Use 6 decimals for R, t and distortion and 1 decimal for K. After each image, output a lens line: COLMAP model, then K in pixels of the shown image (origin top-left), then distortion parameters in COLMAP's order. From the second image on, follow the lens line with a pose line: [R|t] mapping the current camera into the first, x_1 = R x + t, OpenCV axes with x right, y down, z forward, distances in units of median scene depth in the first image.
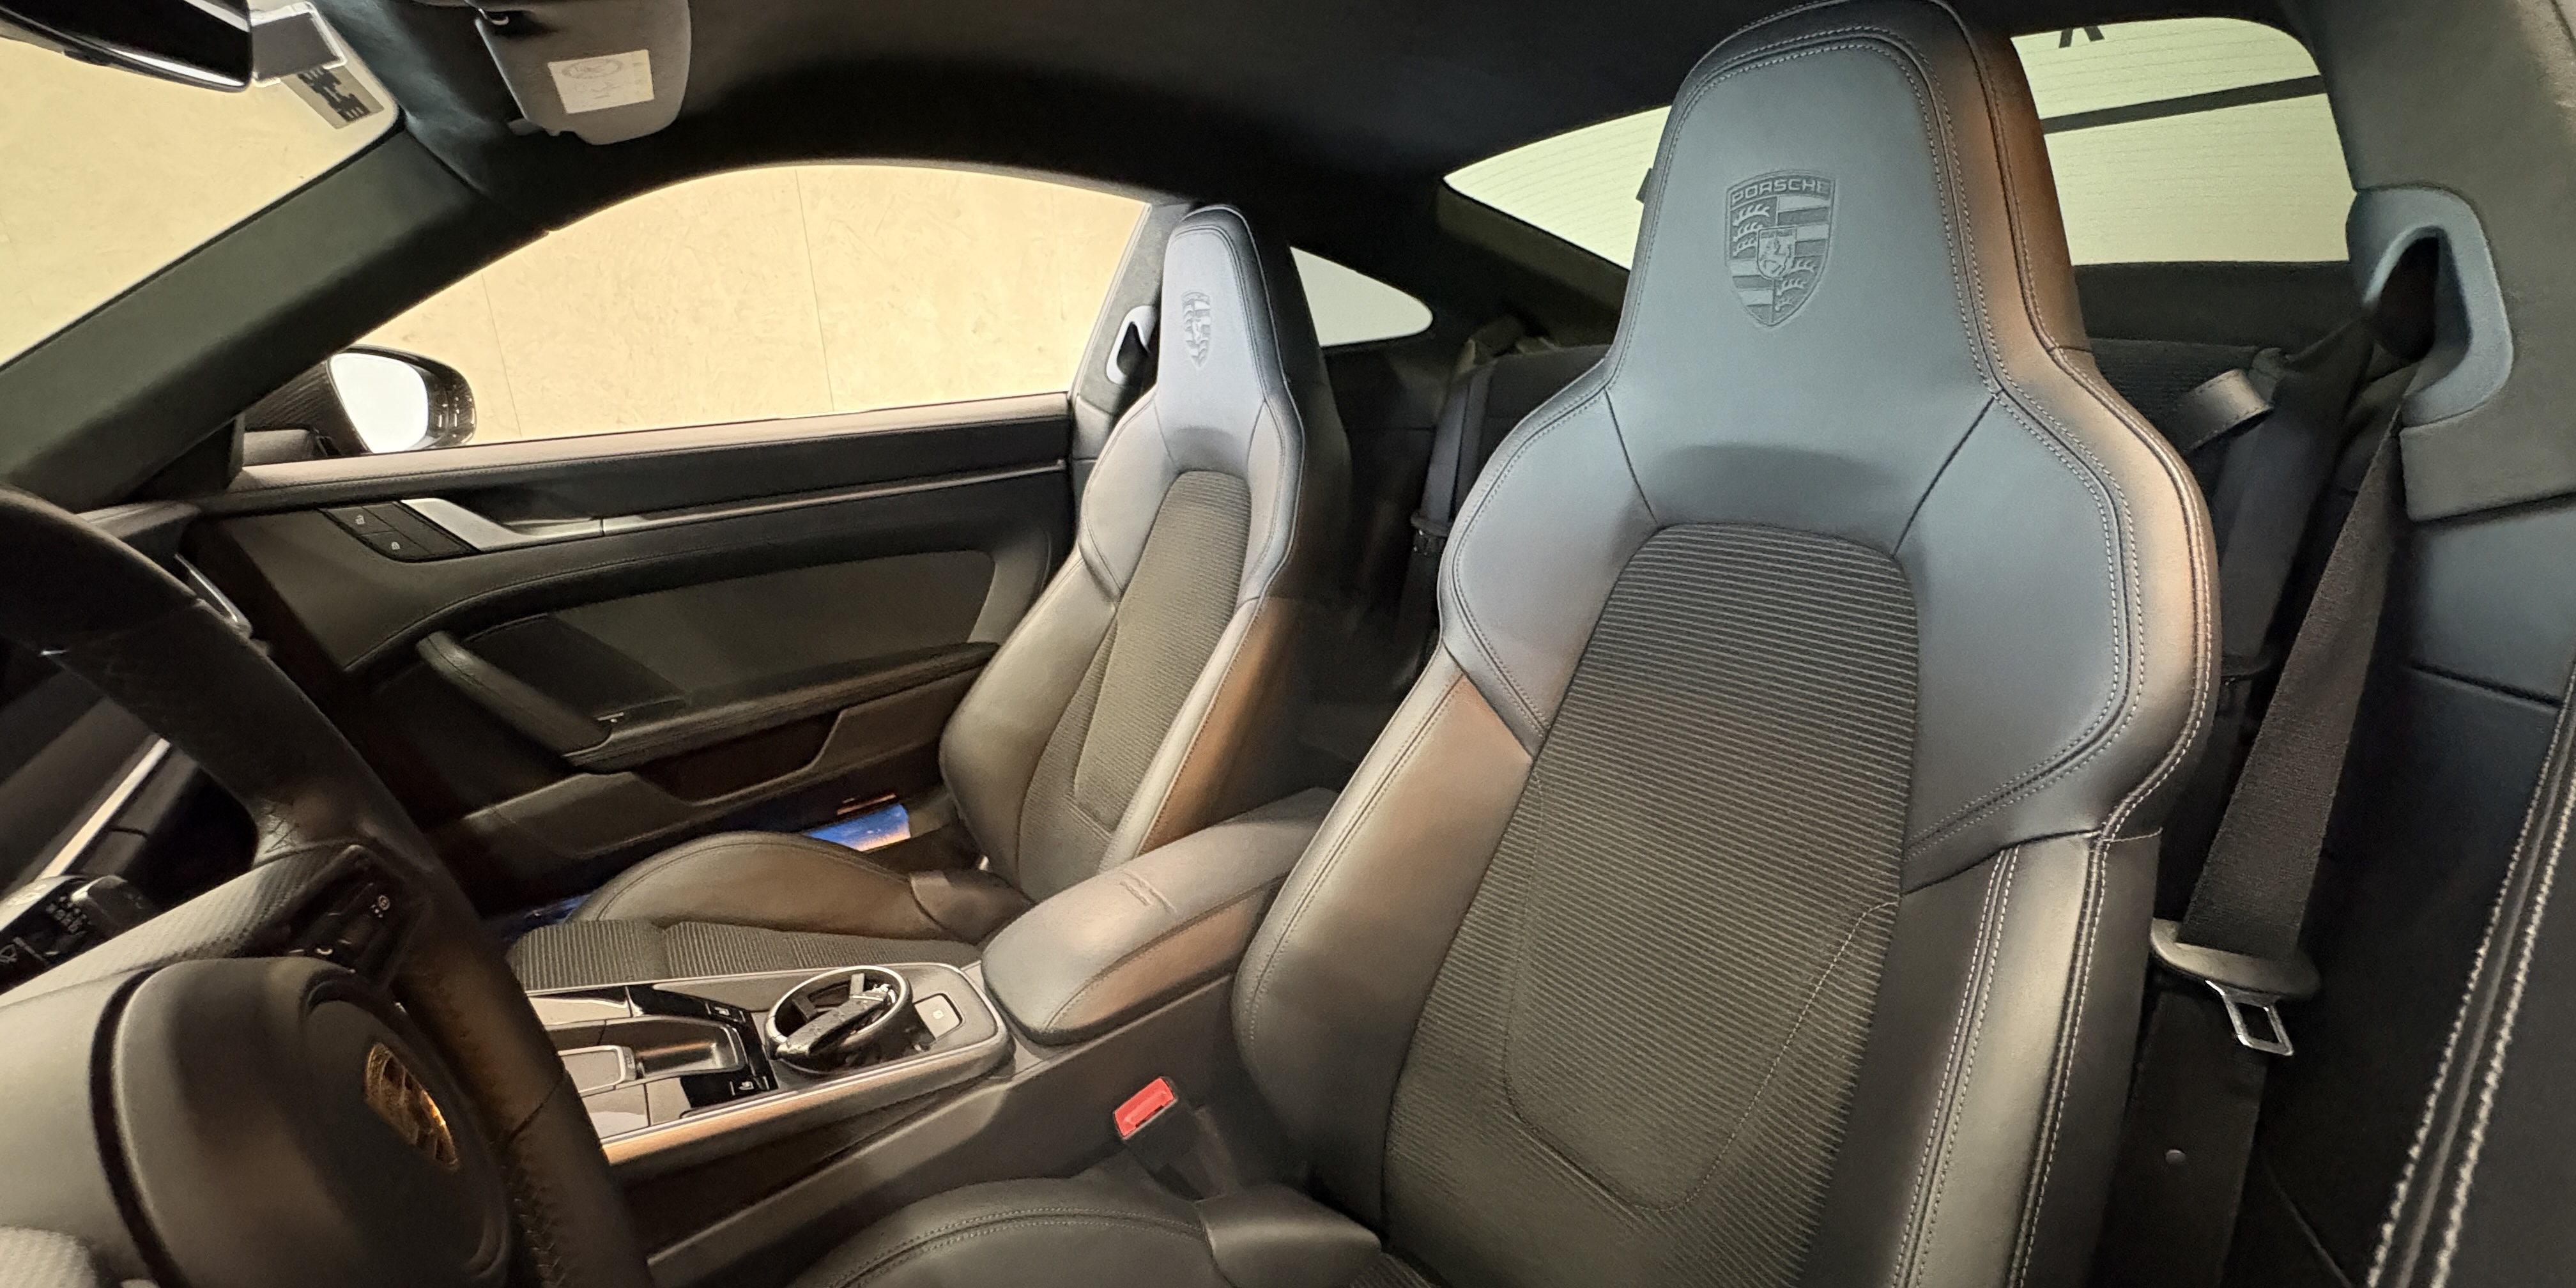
lens RADIAL K [[1019.0, 0, 1289.2], [0, 1019.0, 646.6], [0, 0, 1]] dist [-0.002157, -0.000011]
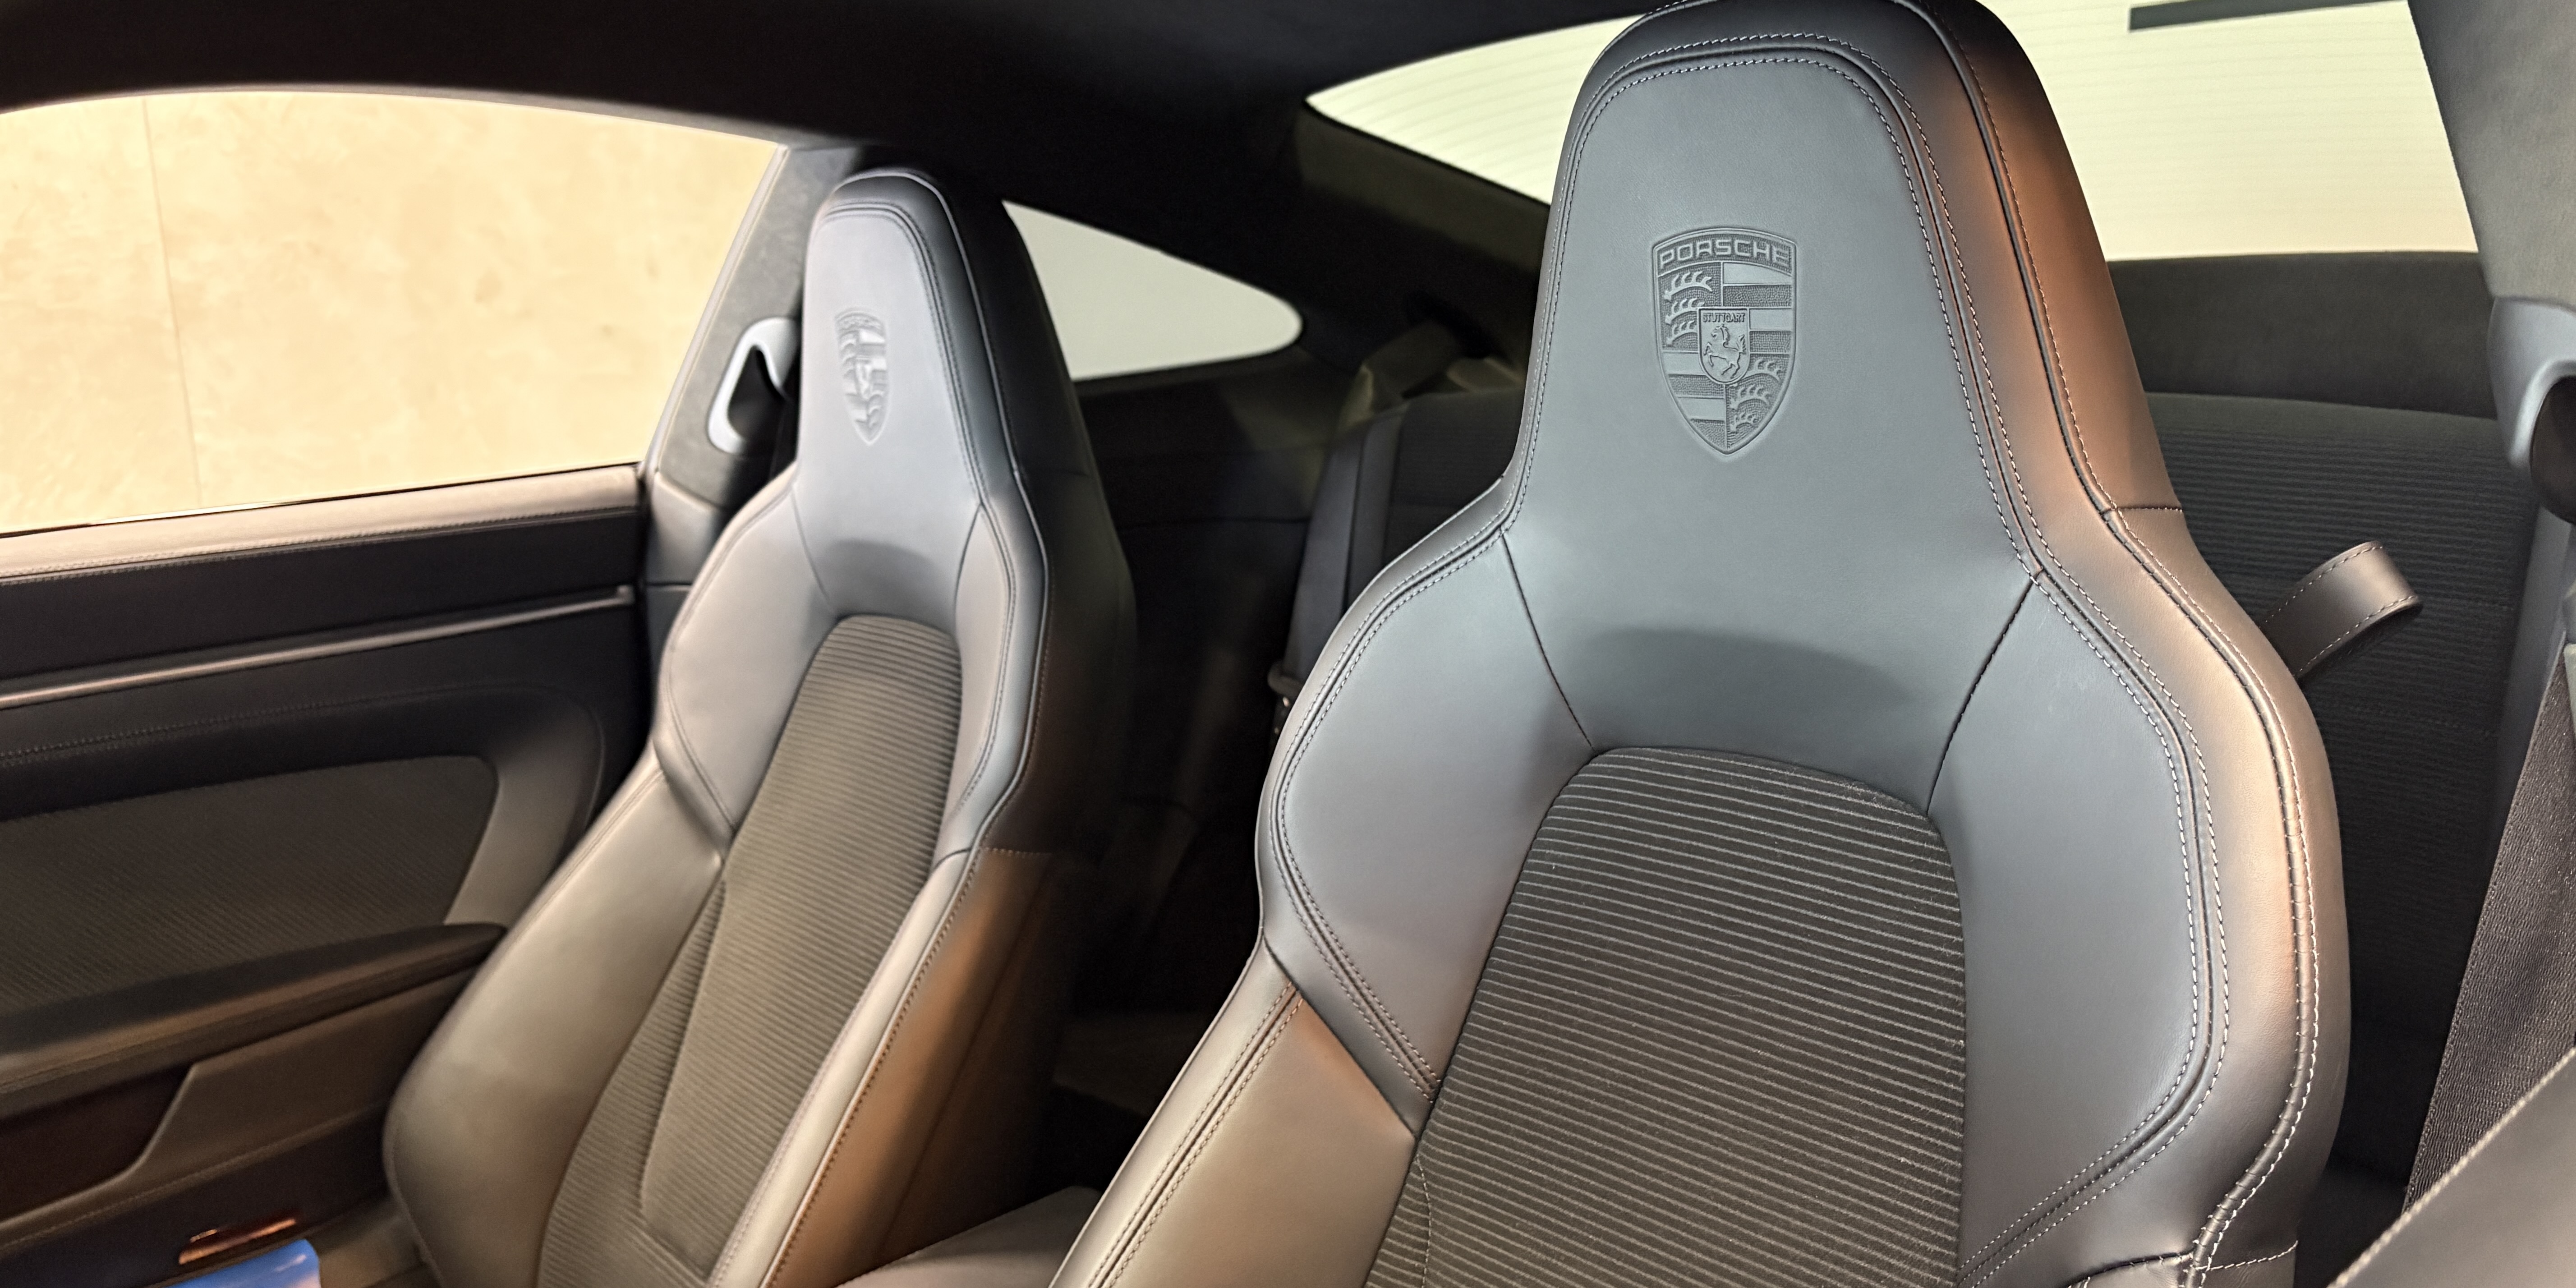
lens RADIAL K [[1952.4, 0, 1289.8], [0, 1952.4, 701.6], [0, 0, 1]] dist [0.035304, -0.037200]
pose [[0.995780, -0.013462, 0.090782, 0.051265], [0.020819, 0.996530, -0.080589, -0.039265], [-0.089382, 0.082139, 0.992605, -0.110808]]
